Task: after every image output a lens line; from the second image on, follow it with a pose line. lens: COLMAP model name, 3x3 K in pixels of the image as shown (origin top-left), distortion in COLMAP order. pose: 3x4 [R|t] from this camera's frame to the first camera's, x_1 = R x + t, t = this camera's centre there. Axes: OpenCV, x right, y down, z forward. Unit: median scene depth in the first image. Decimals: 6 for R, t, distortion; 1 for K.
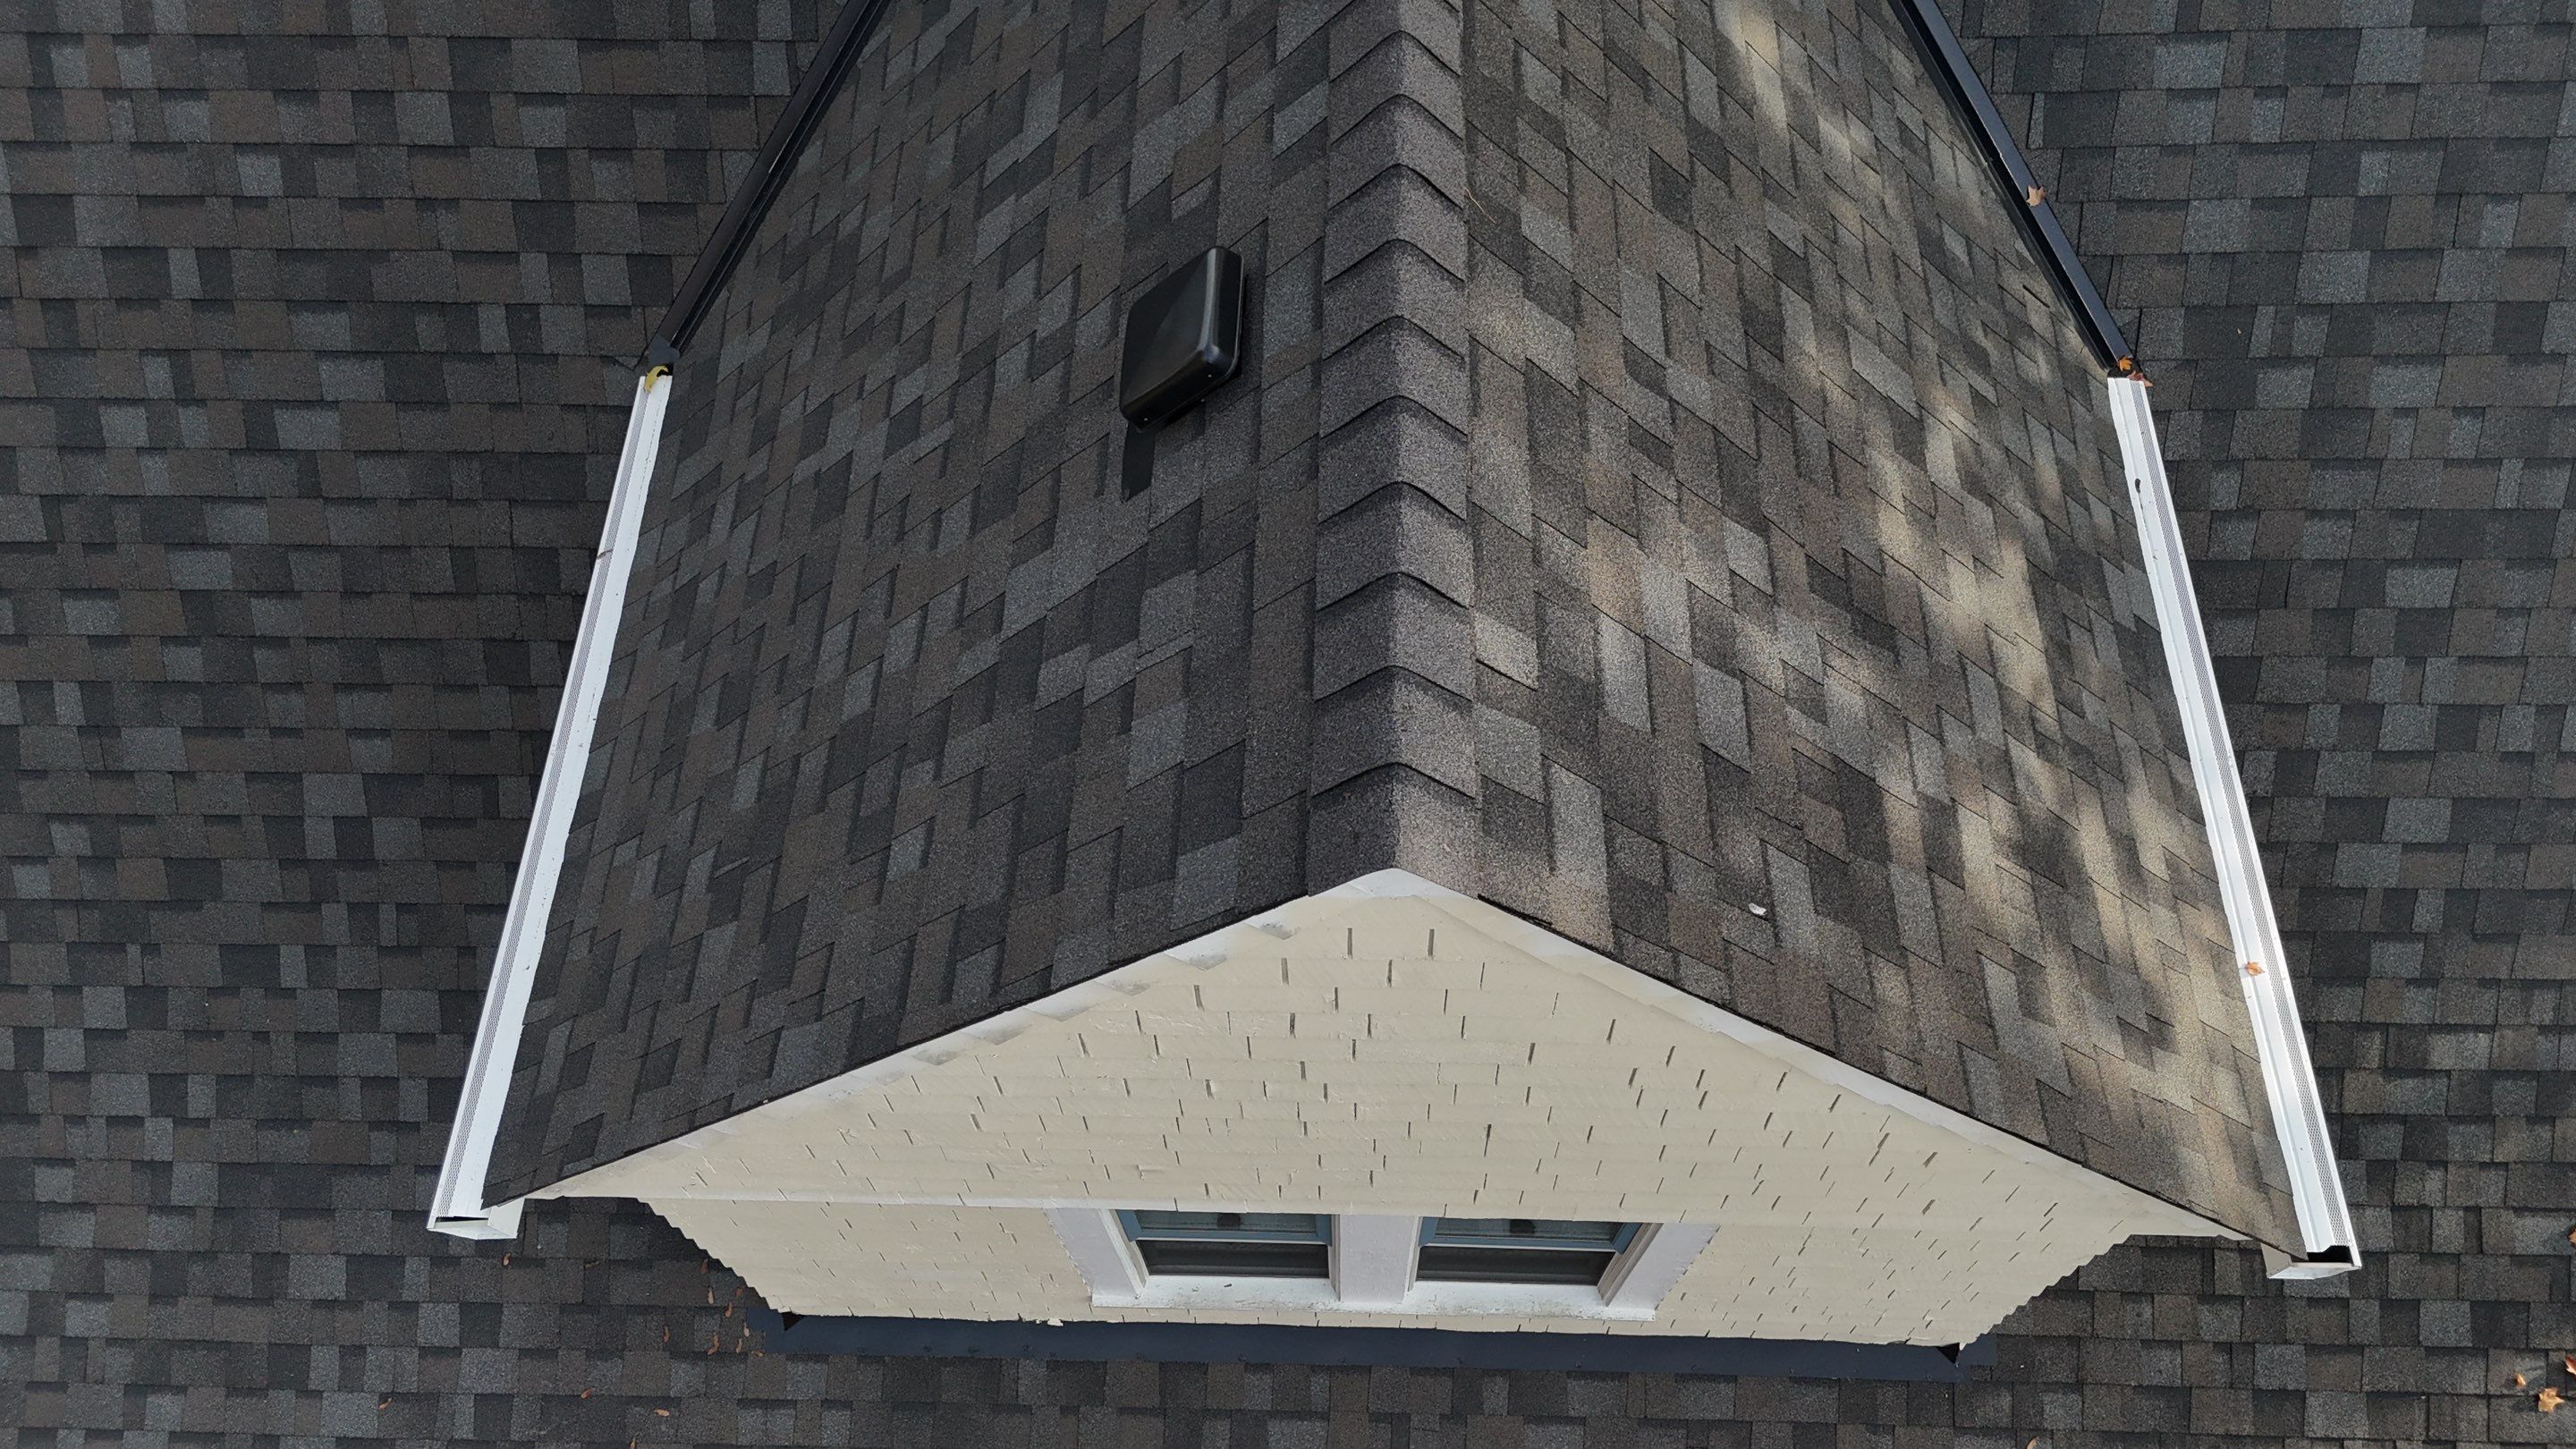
lens RADIAL K [[1969.6, 0, 1288.0], [0, 1969.6, 724.5], [0, 0, 1]] dist [0.035406, -0.006155]
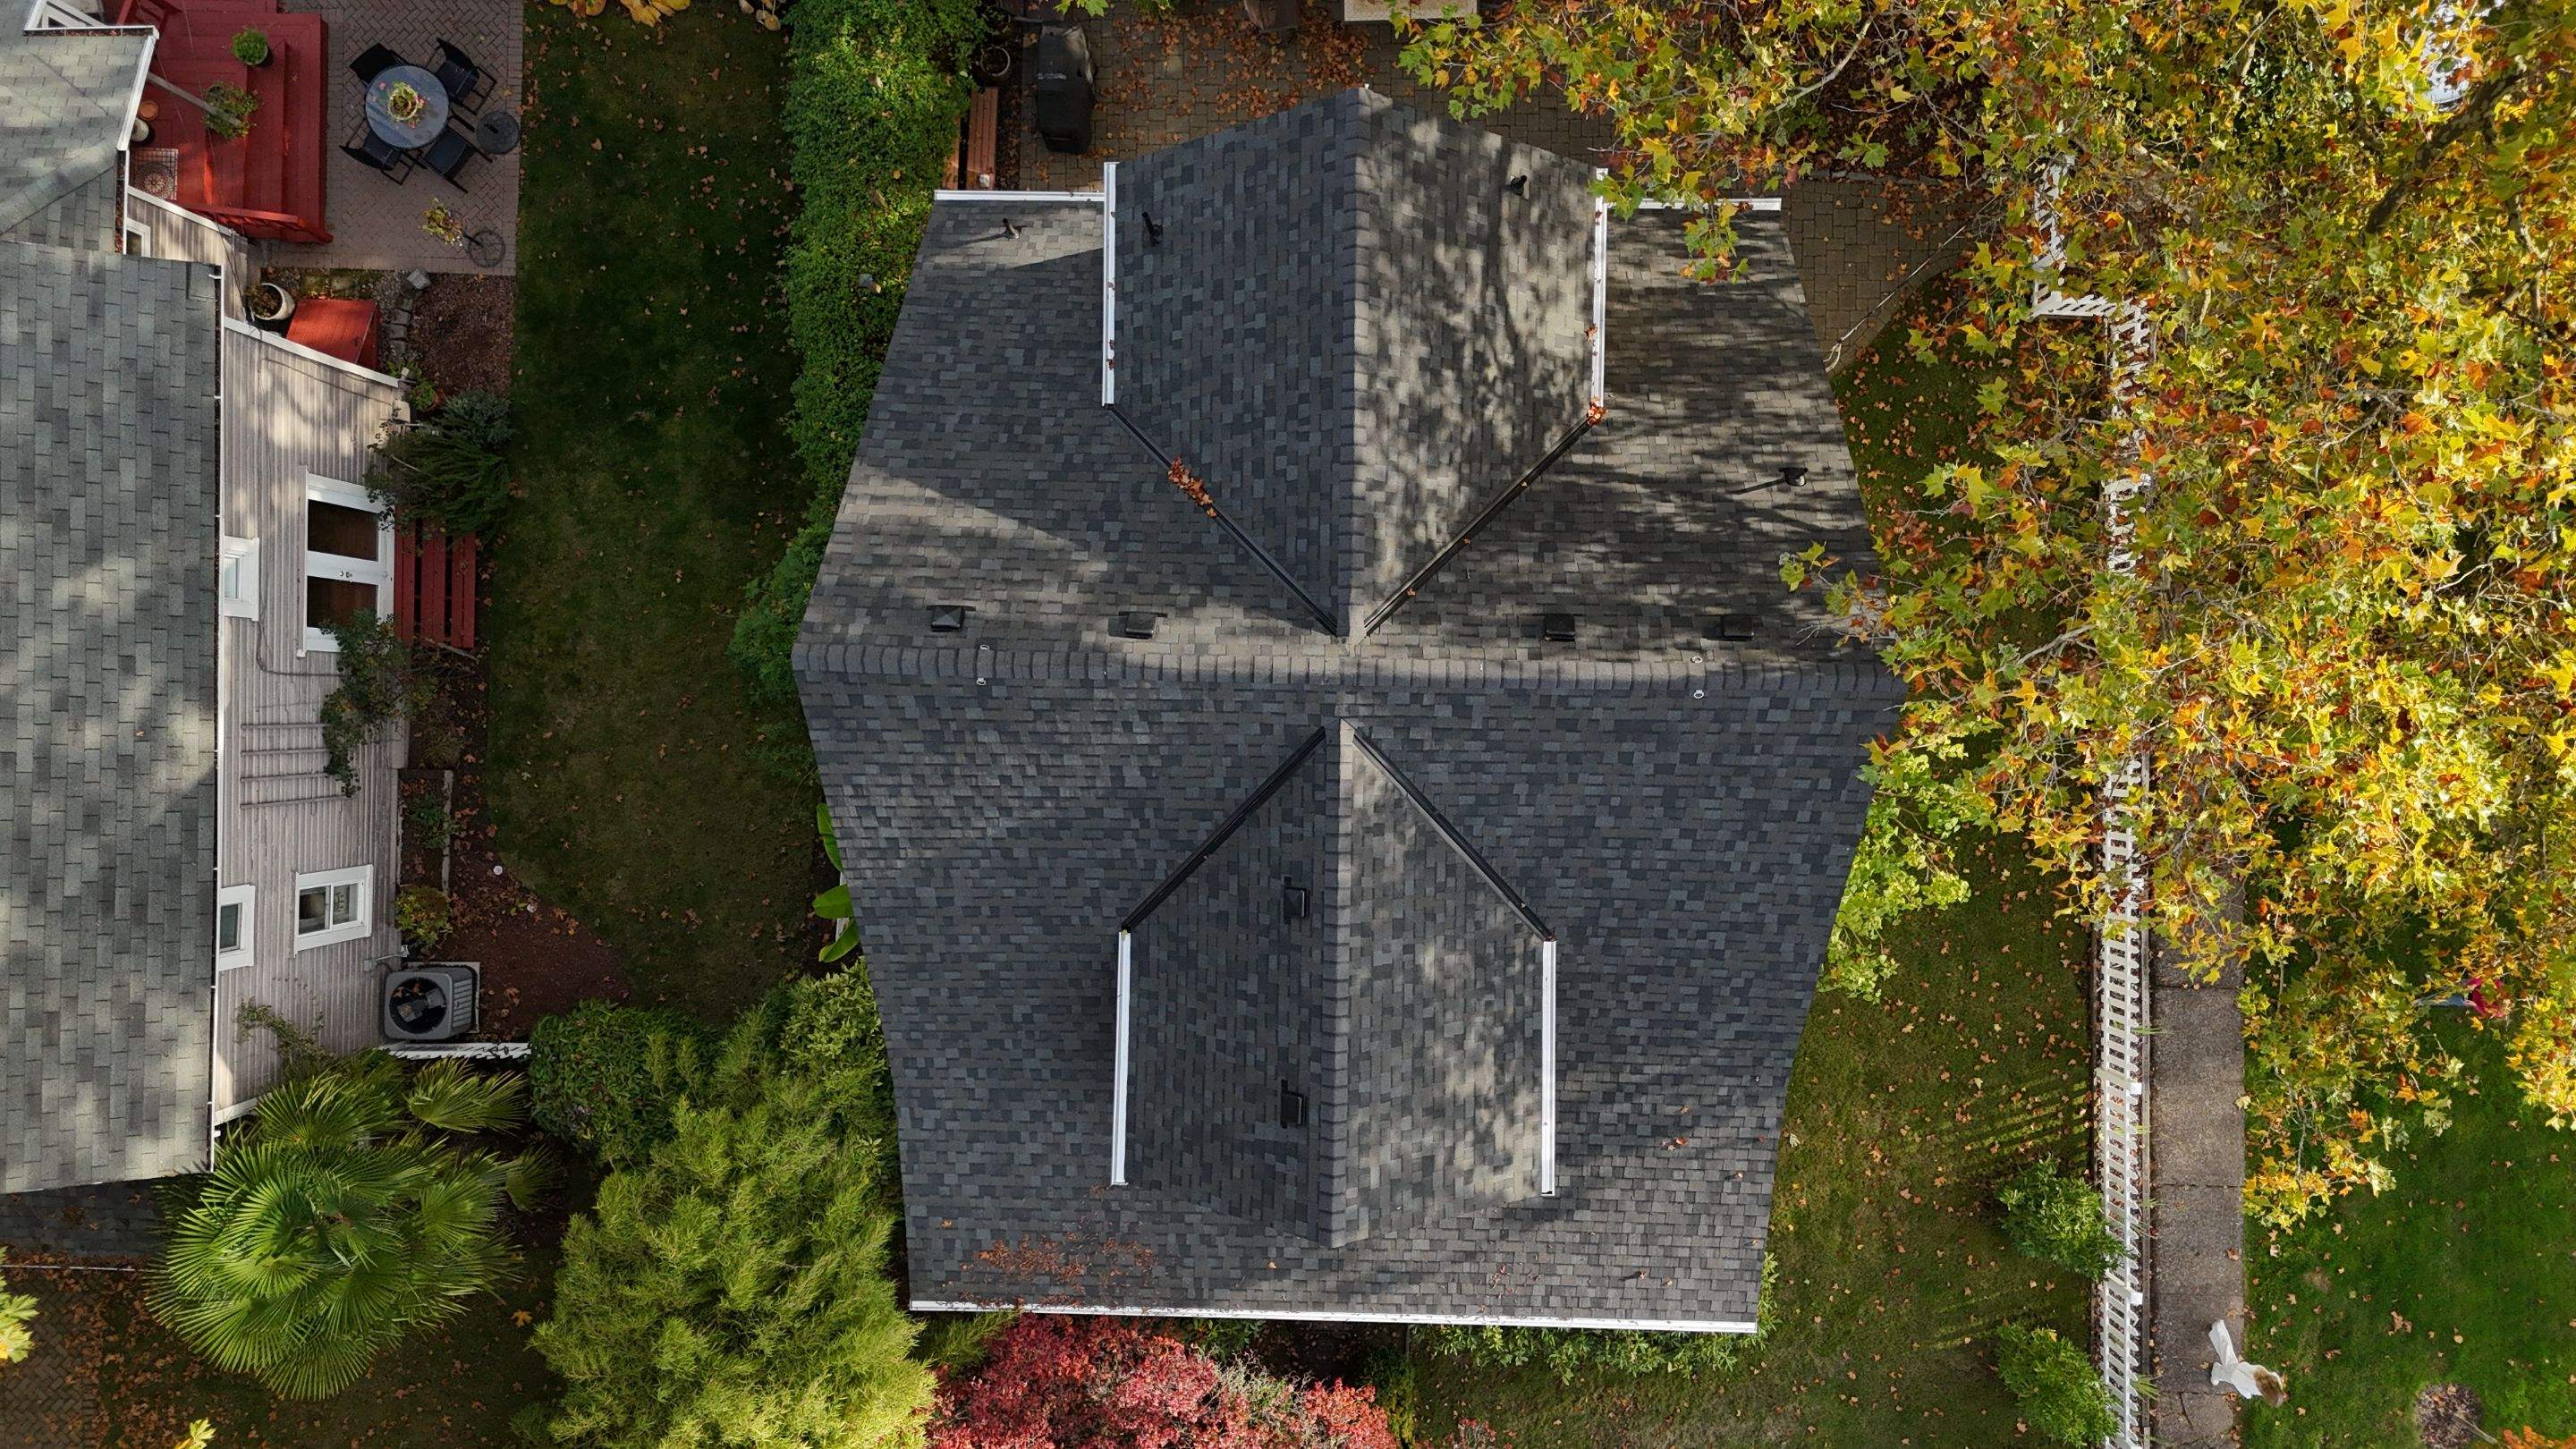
lens RADIAL K [[1969.6, 0, 1288.0], [0, 1969.6, 724.5], [0, 0, 1]] dist [0.035406, -0.006155]
pose [[0.999893, -0.014600, 0.000672, -0.034321], [0.012623, 0.885792, 0.463910, -1.962402], [-0.007368, -0.463852, 0.885882, -1.746677]]
